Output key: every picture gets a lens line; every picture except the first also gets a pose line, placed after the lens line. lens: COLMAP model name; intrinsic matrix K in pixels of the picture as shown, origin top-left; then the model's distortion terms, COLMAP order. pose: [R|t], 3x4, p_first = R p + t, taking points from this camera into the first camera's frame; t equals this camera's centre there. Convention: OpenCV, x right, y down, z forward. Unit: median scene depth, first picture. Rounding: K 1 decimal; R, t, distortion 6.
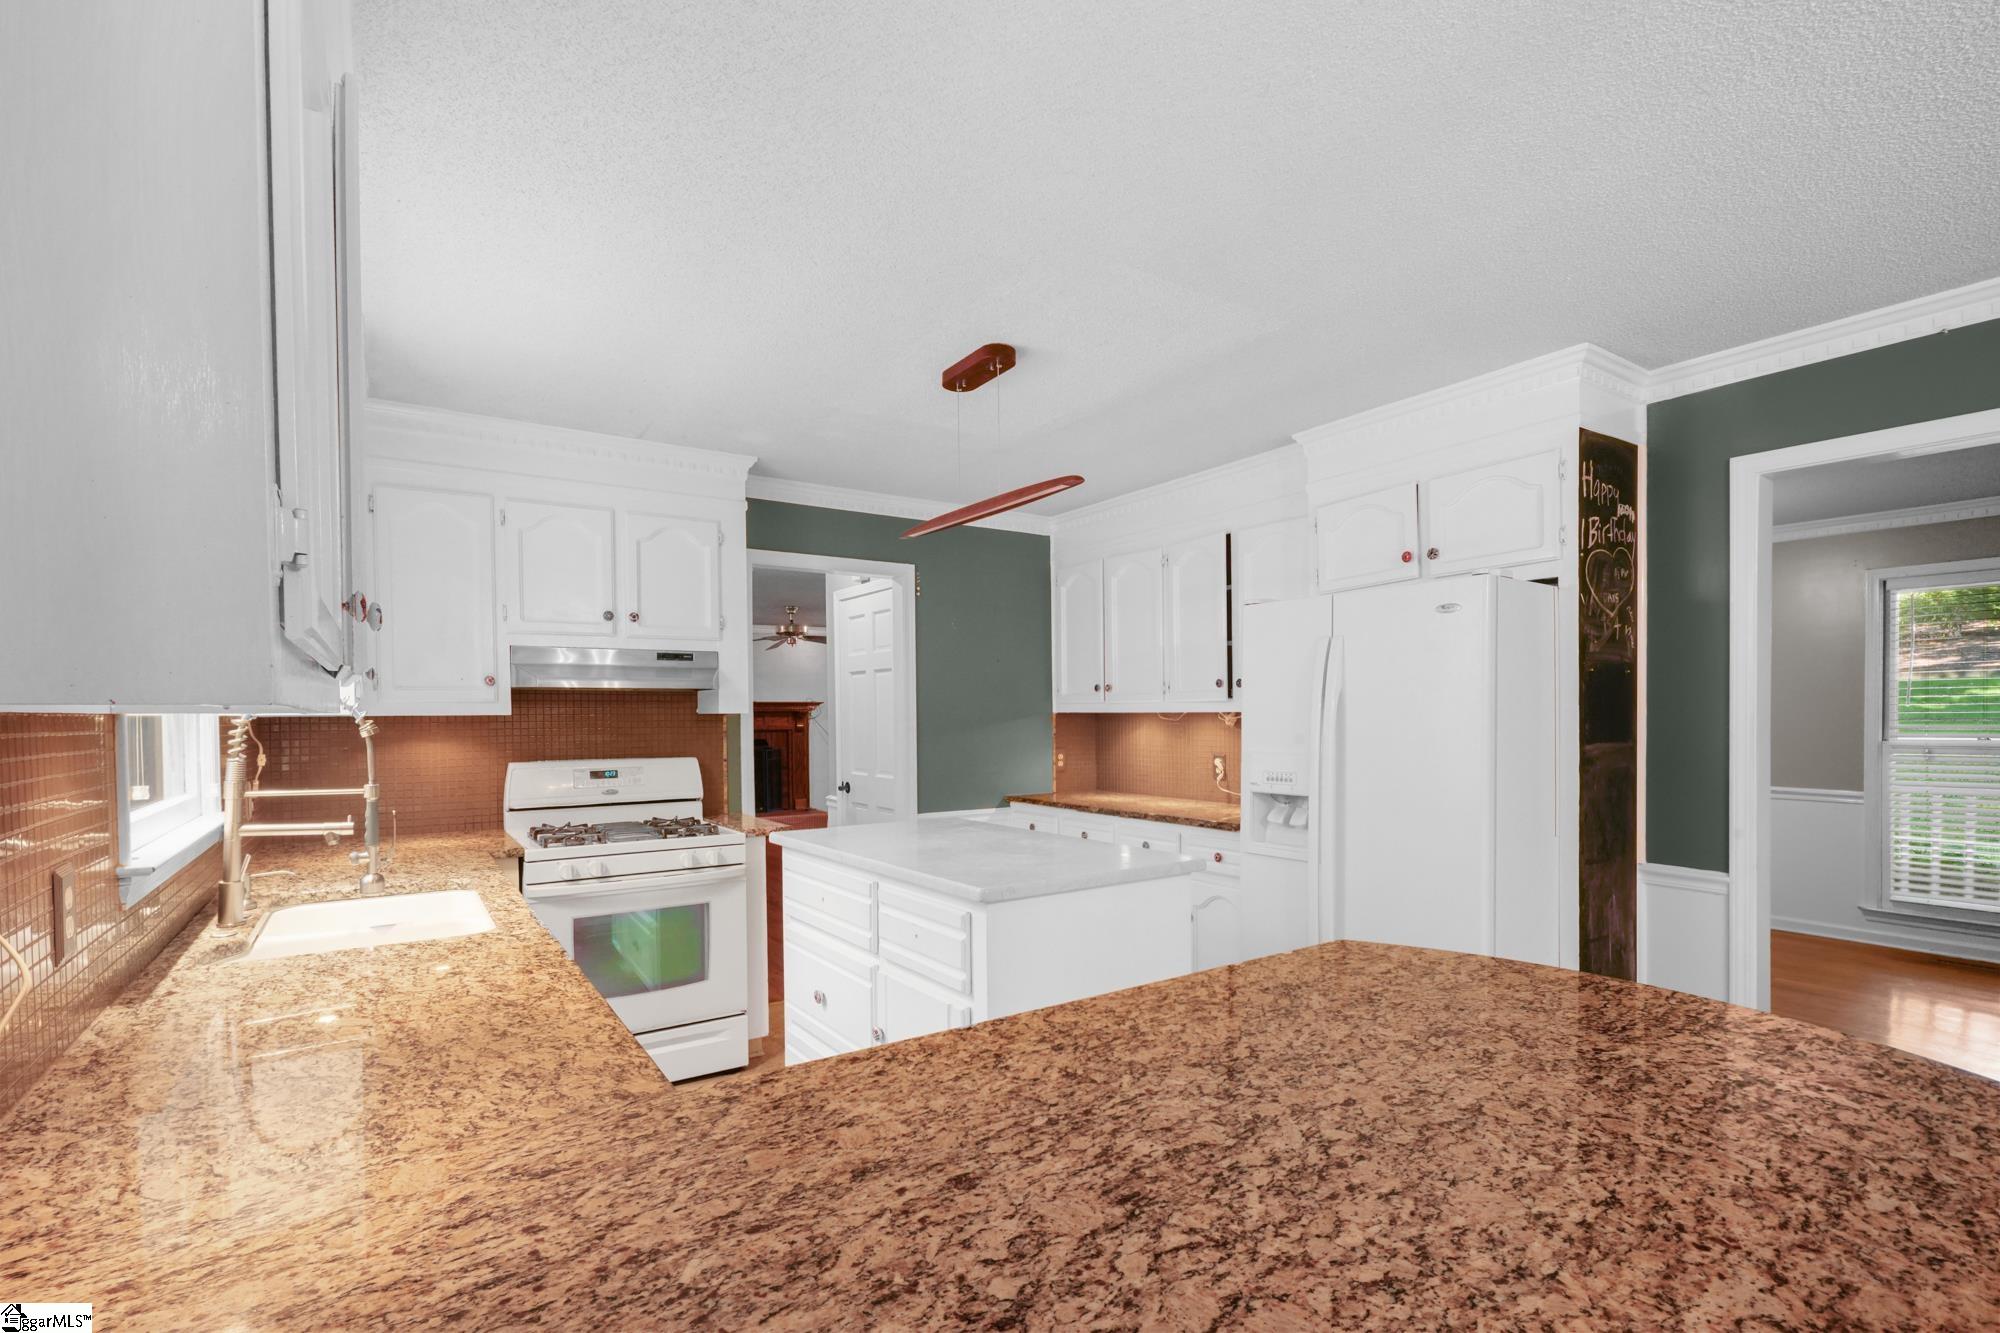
lens RADIAL K [[932.7, 0, 1001.7], [0, 932.7, 735.0], [0, 0, 1]] dist [0.002985, 0.000072]
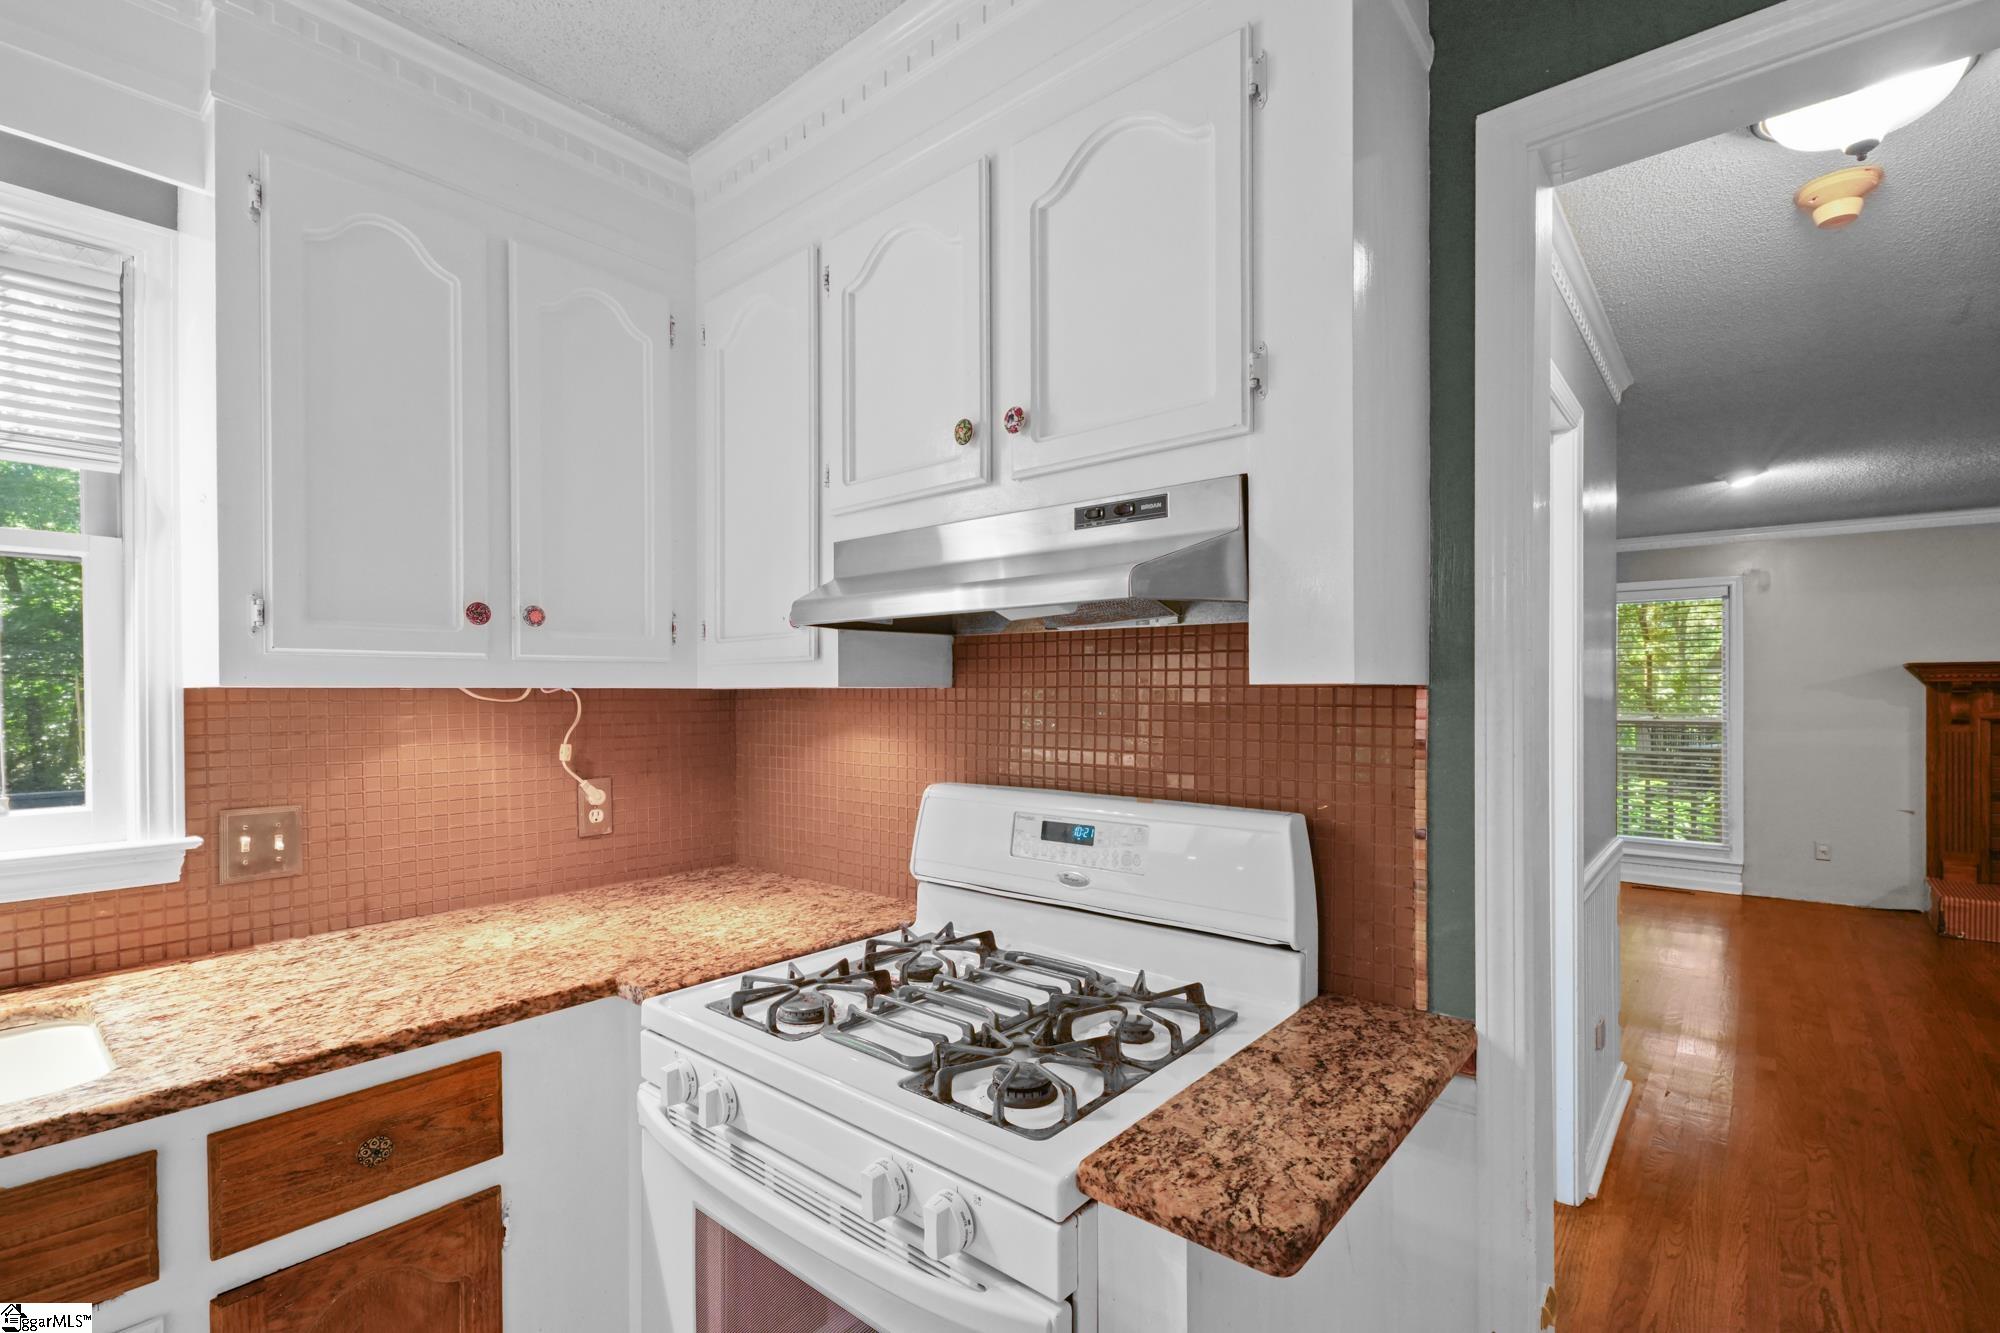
lens RADIAL K [[947.2, 0, 1001.8], [0, 947.2, 699.8], [0, 0, 1]] dist [-0.009487, 0.000079]
pose [[0.289171, 0.016056, -0.957143, -0.045087], [-0.023719, 0.999673, 0.009603, -0.020999], [0.956983, 0.019925, 0.289457, 0.936943]]
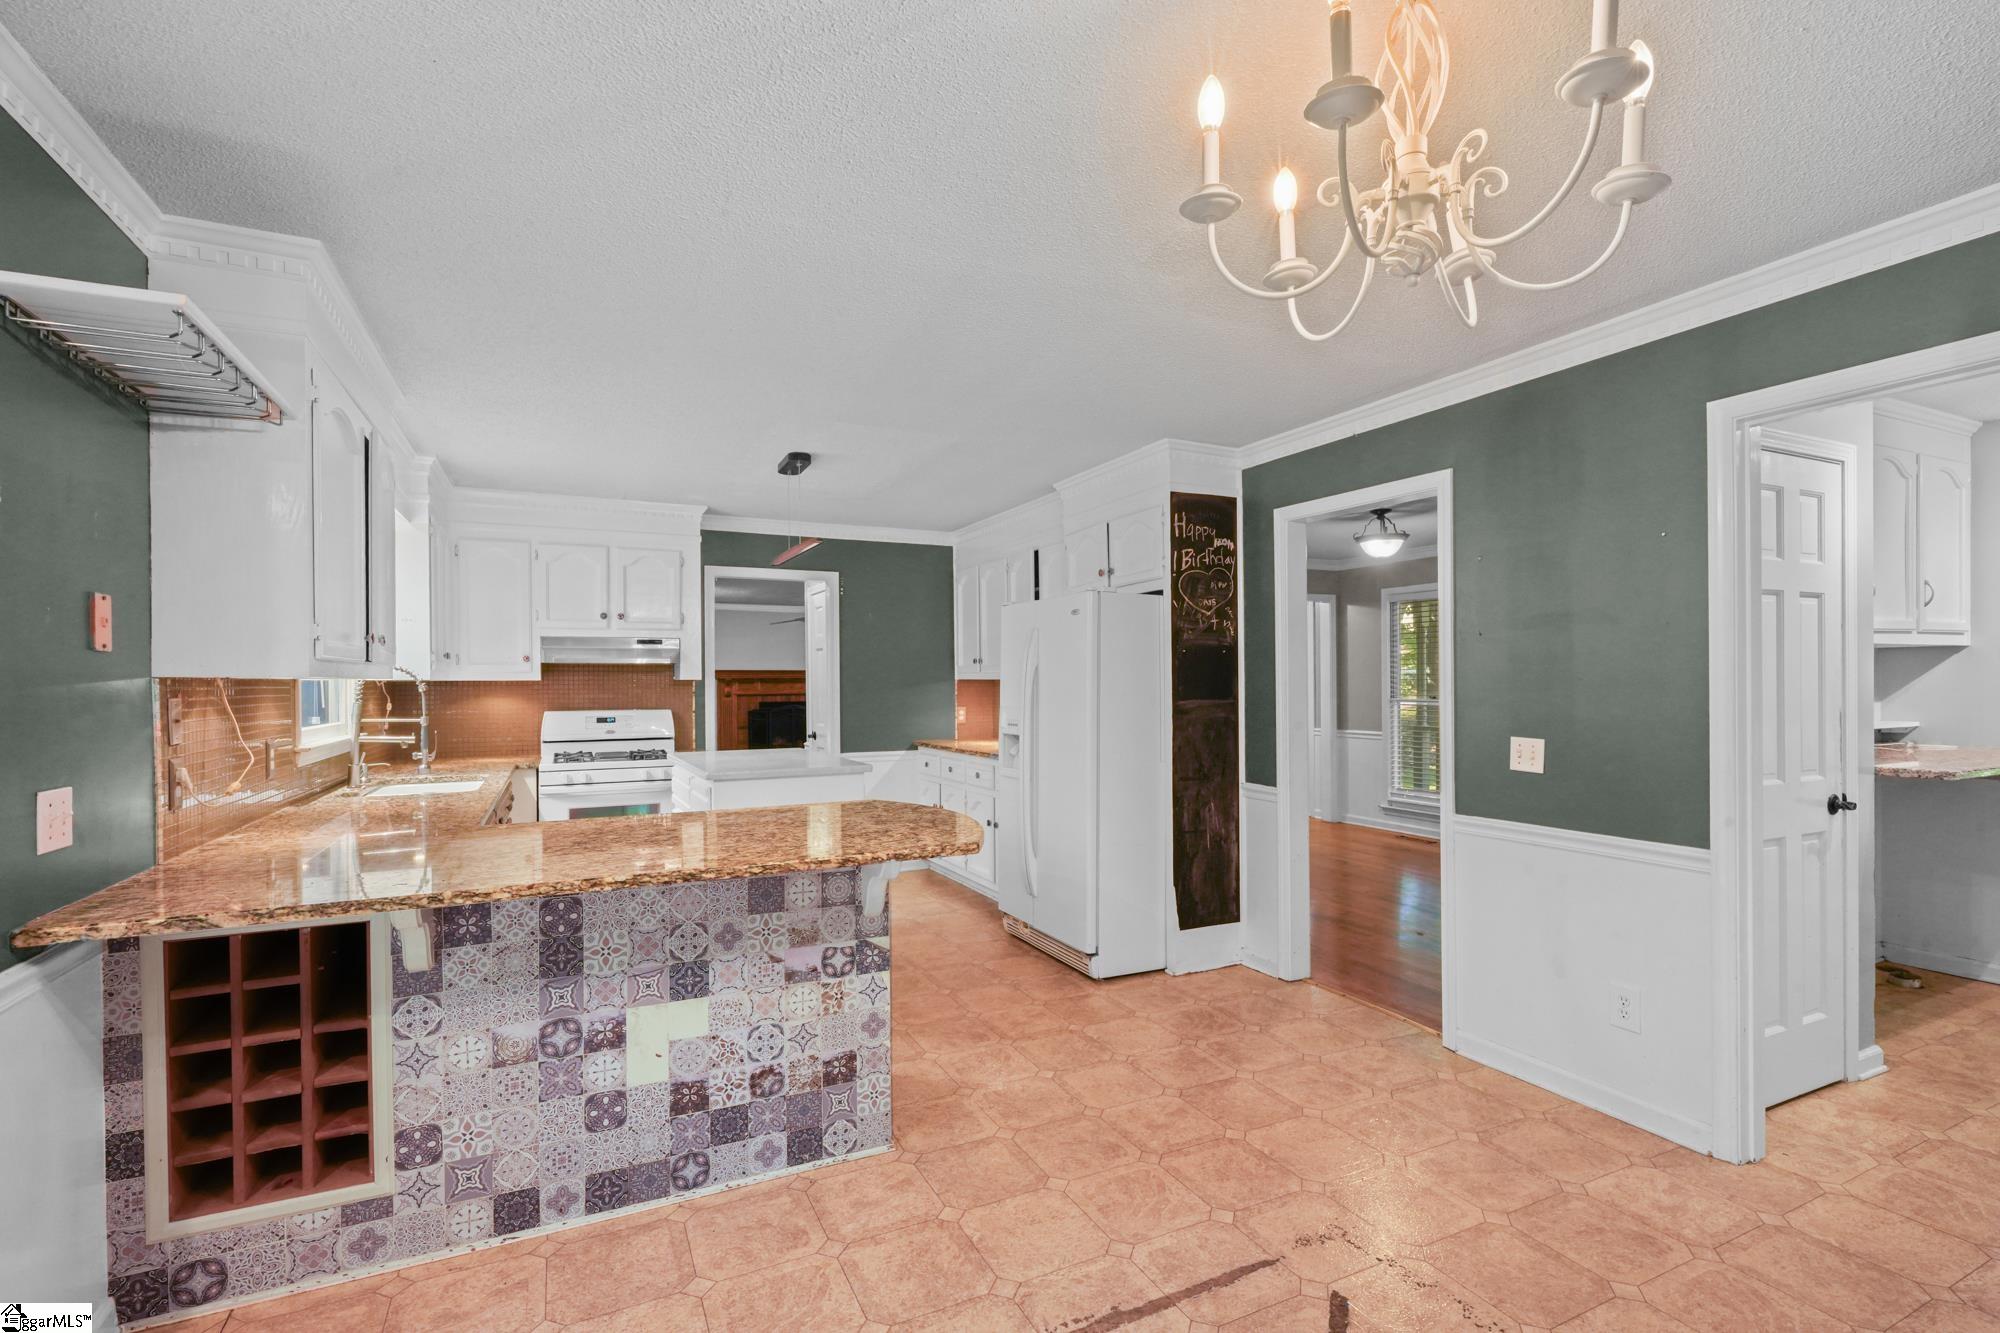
lens RADIAL K [[921.5, 0, 1004.5], [0, 921.5, 684.6], [0, 0, 1]] dist [0.012733, 0.000076]
pose [[0.990033, 0.001669, -0.140827, 0.460190], [-0.004313, 0.999820, -0.018471, 0.010811], [0.140771, 0.018894, 0.989862, -0.421916]]
